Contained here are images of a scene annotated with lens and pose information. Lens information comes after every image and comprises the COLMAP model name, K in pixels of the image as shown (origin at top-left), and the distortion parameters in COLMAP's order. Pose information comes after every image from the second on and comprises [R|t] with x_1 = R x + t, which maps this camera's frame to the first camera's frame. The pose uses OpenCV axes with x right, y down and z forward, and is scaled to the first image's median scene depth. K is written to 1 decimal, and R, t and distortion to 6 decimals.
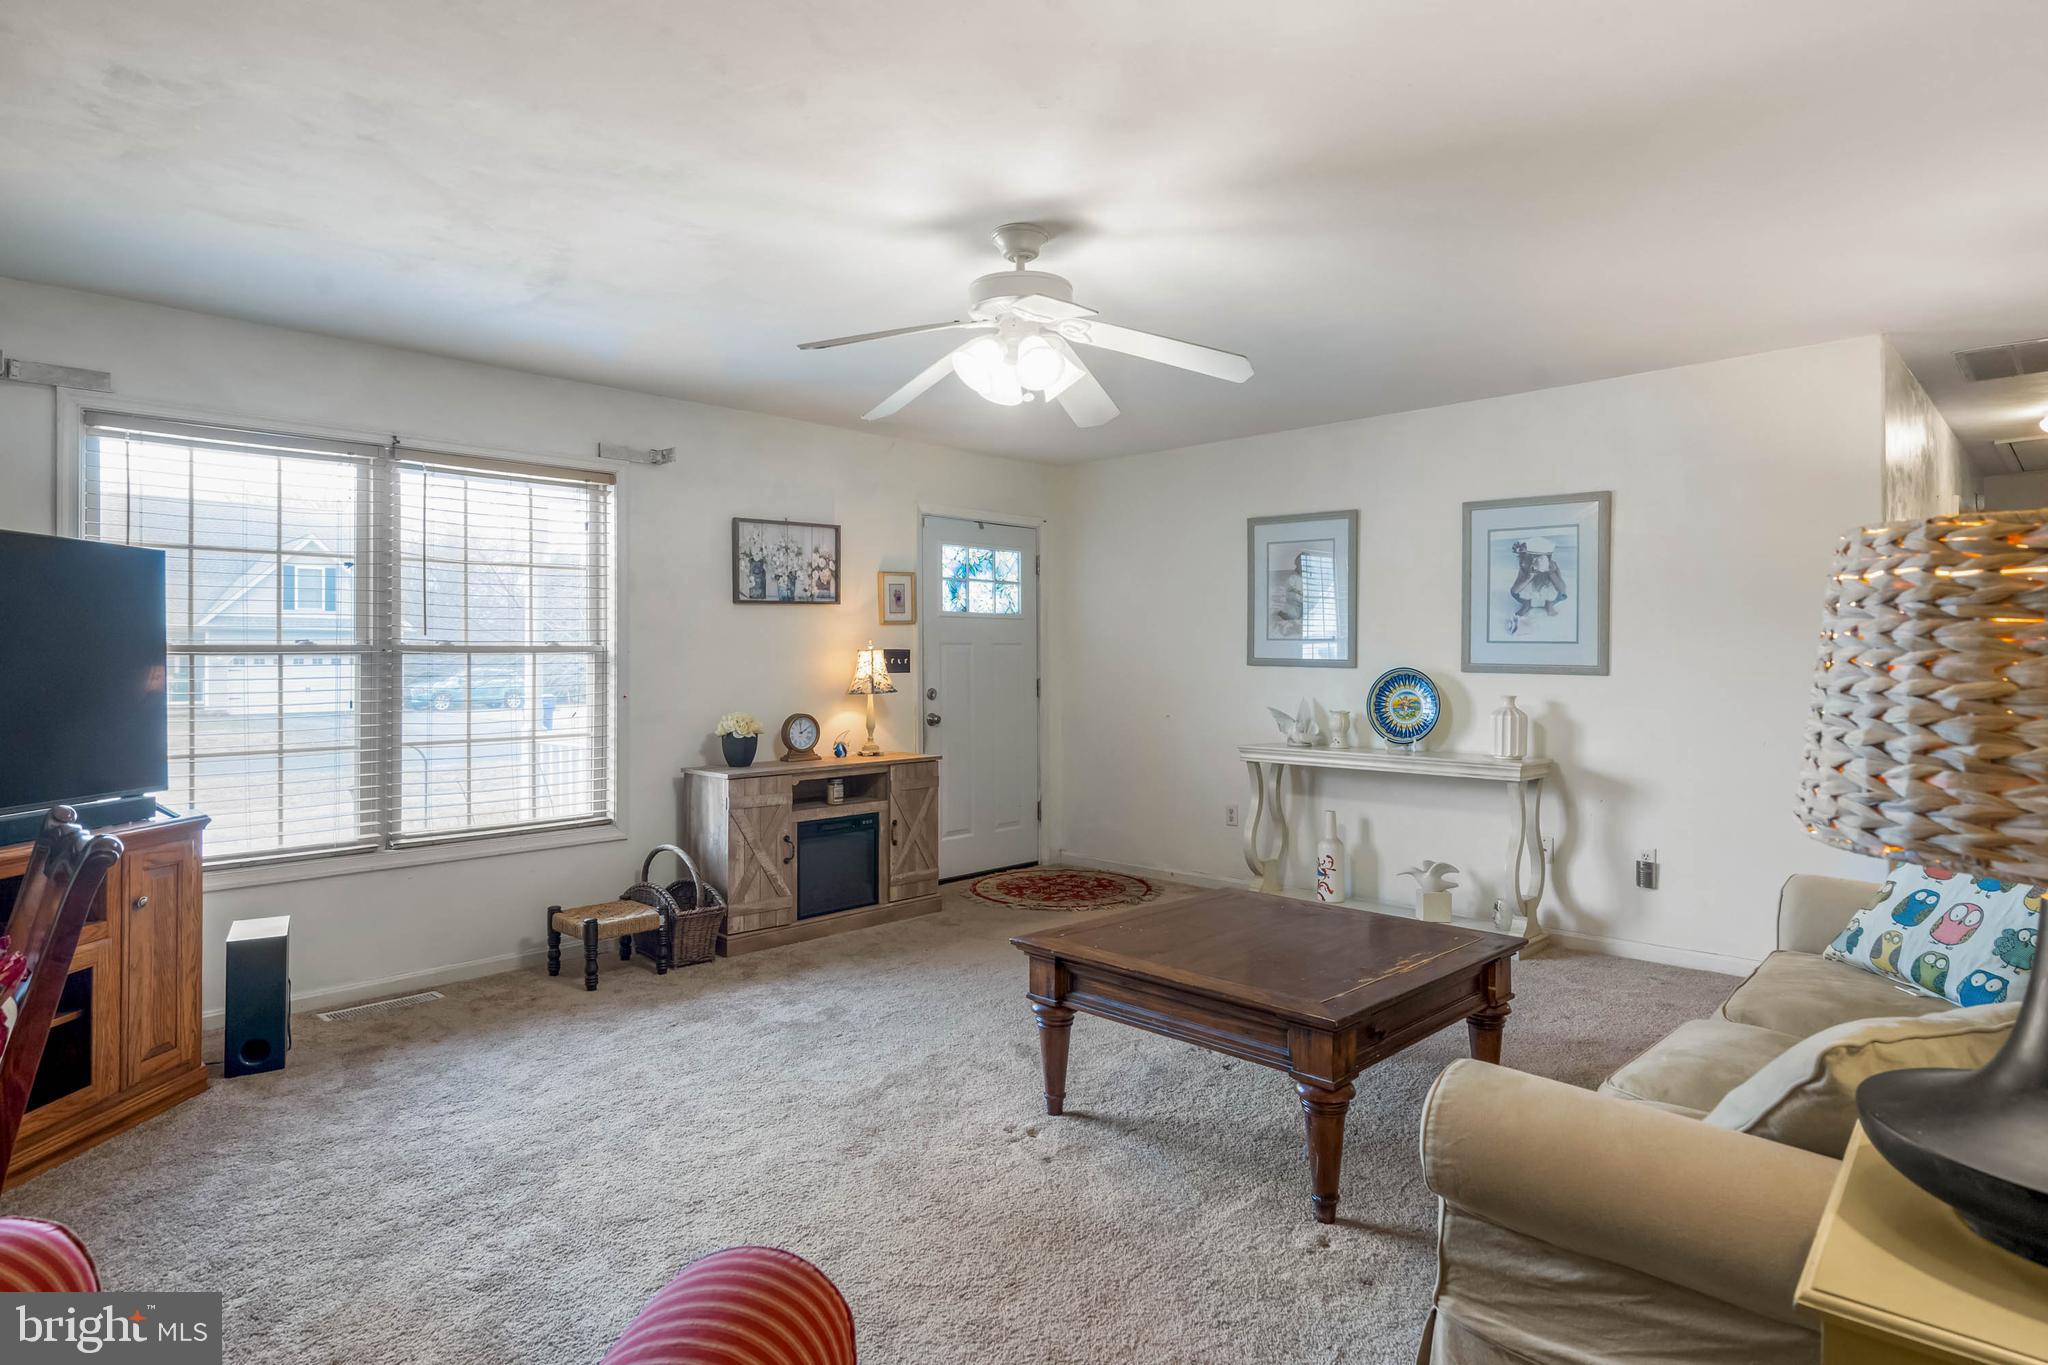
lens RADIAL K [[1116.2, 0, 1032.0], [0, 1116.2, 652.3], [0, 0, 1]] dist [-0.000748, -0.000249]
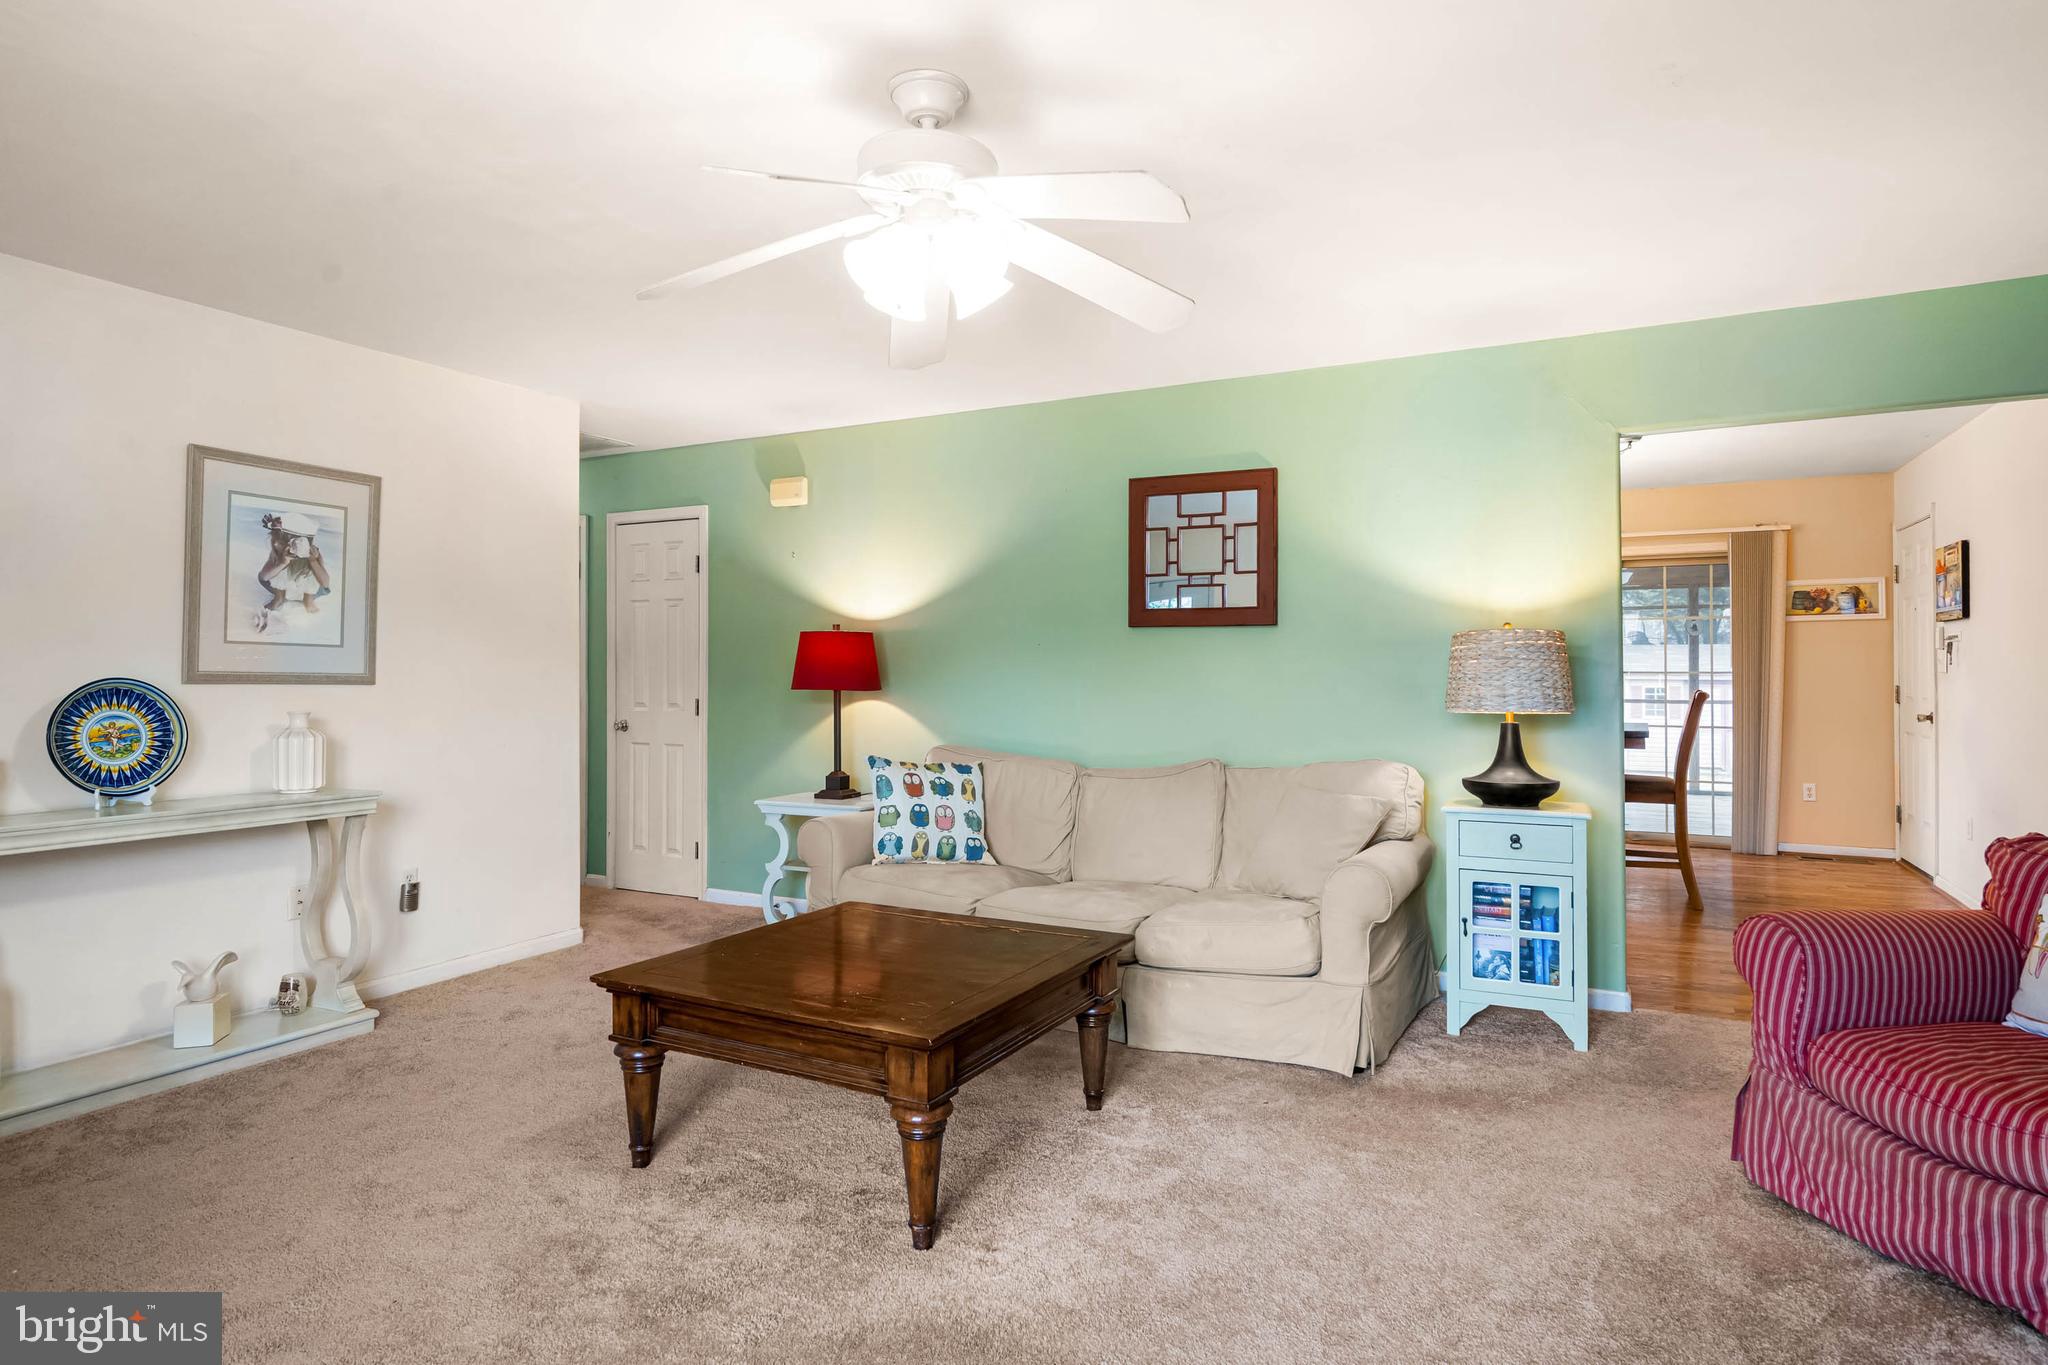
lens RADIAL K [[1116.2, 0, 1032.0], [0, 1116.2, 652.3], [0, 0, 1]] dist [-0.000748, -0.000249]
pose [[-0.297961, 0.017946, 0.954409, -0.462846], [-0.004944, 0.999781, -0.020343, 0.010200], [-0.954565, -0.010780, -0.297807, 0.728642]]
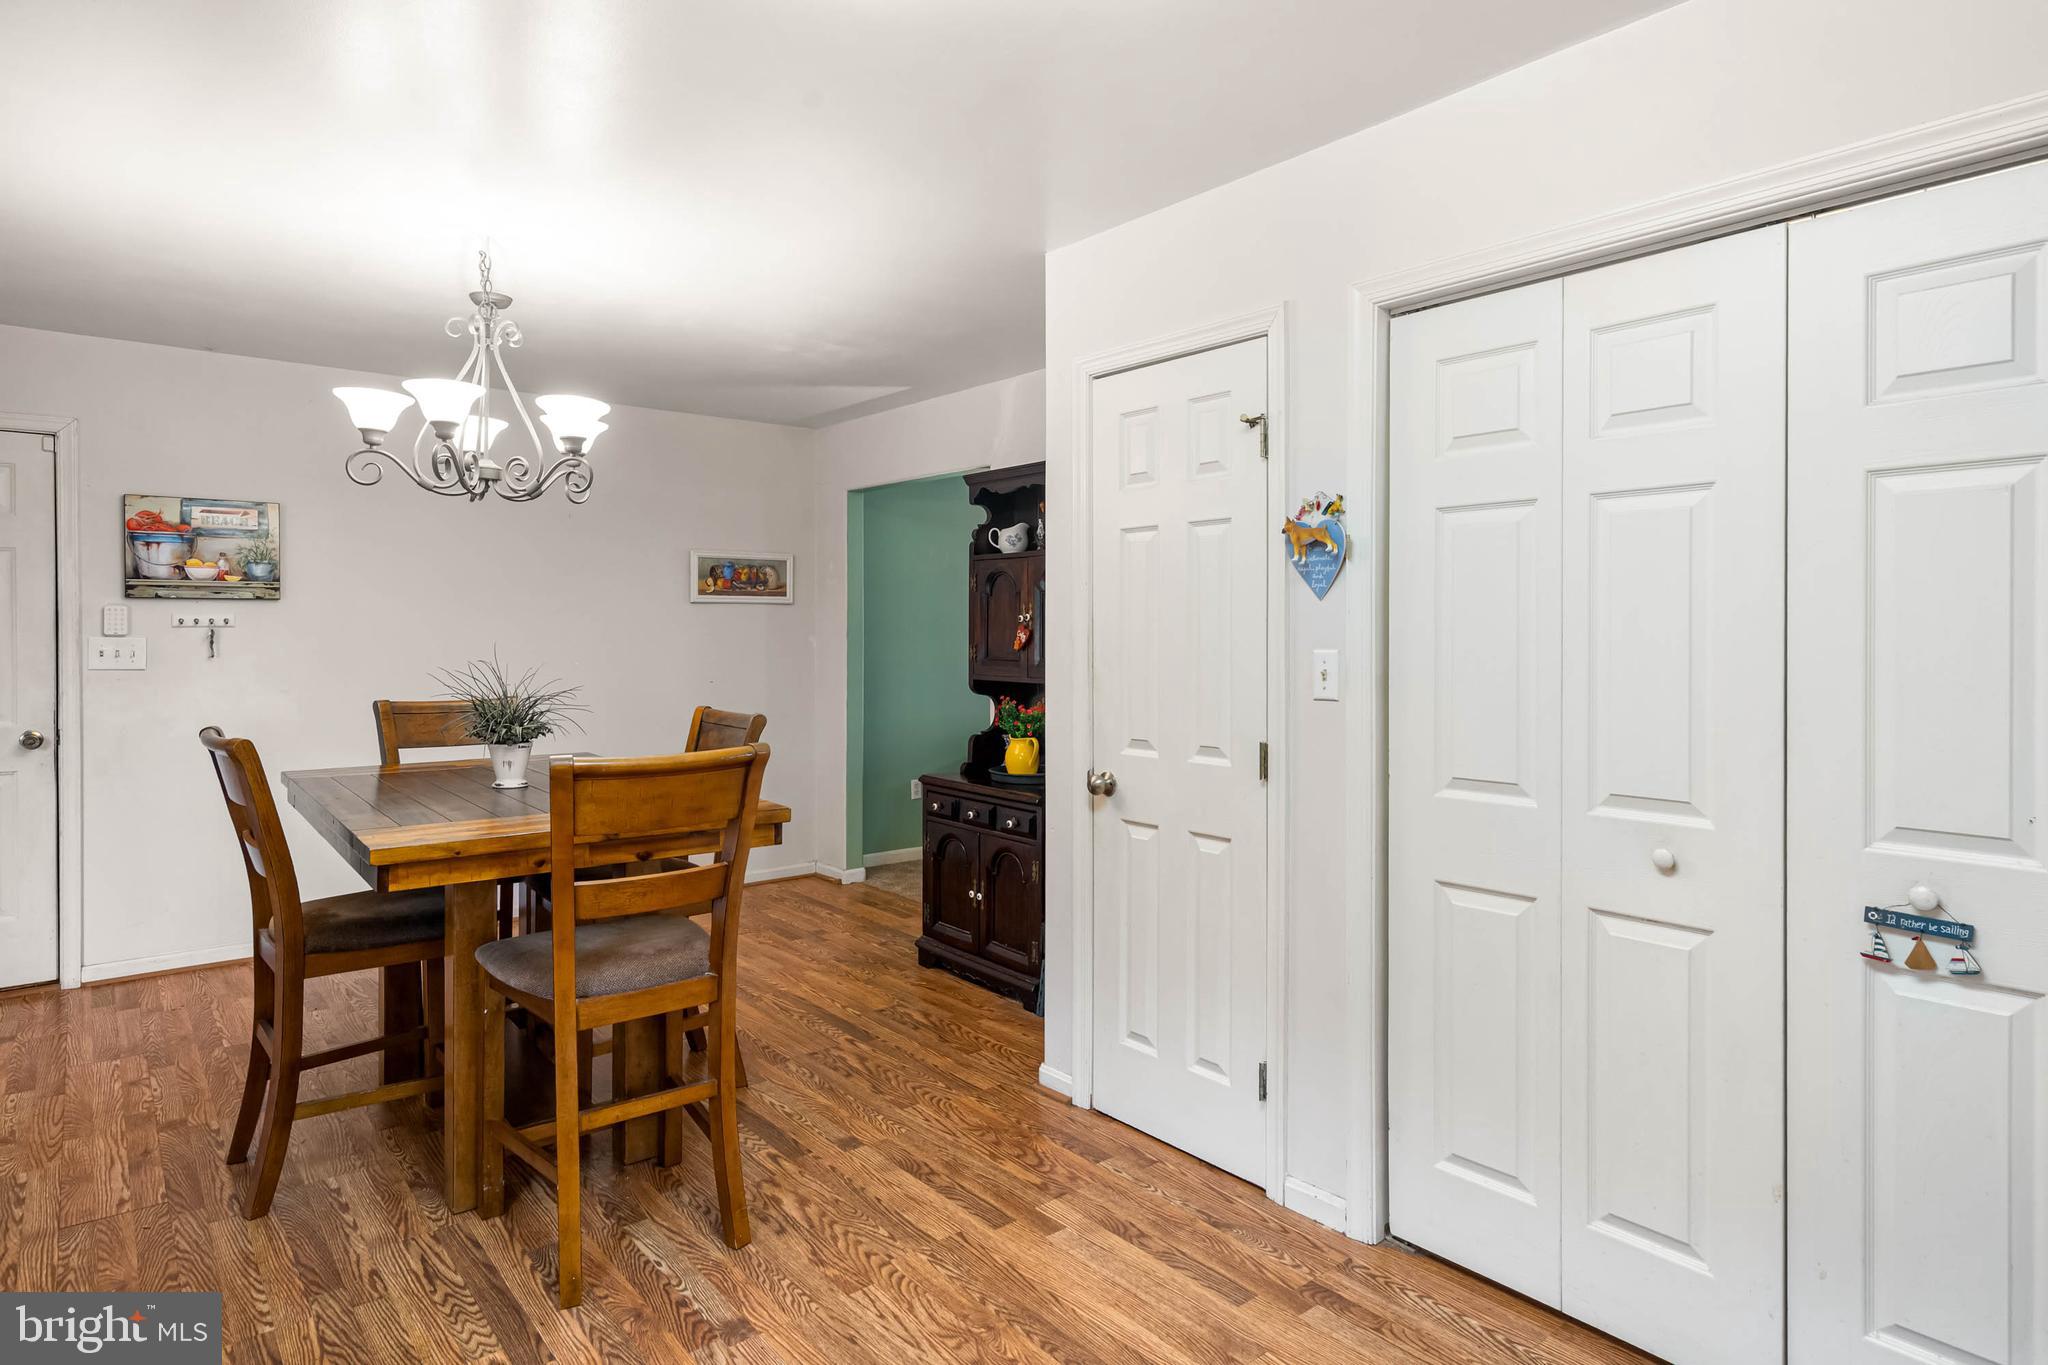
lens RADIAL K [[1137.6, 0, 1031.1], [0, 1137.6, 648.9], [0, 0, 1]] dist [0.001661, 0.001139]
pose [[-0.098269, 0.019056, -0.994977, 1.204226], [0.008198, 0.999798, 0.018339, -0.023588], [0.995126, -0.006355, -0.098405, 0.196626]]
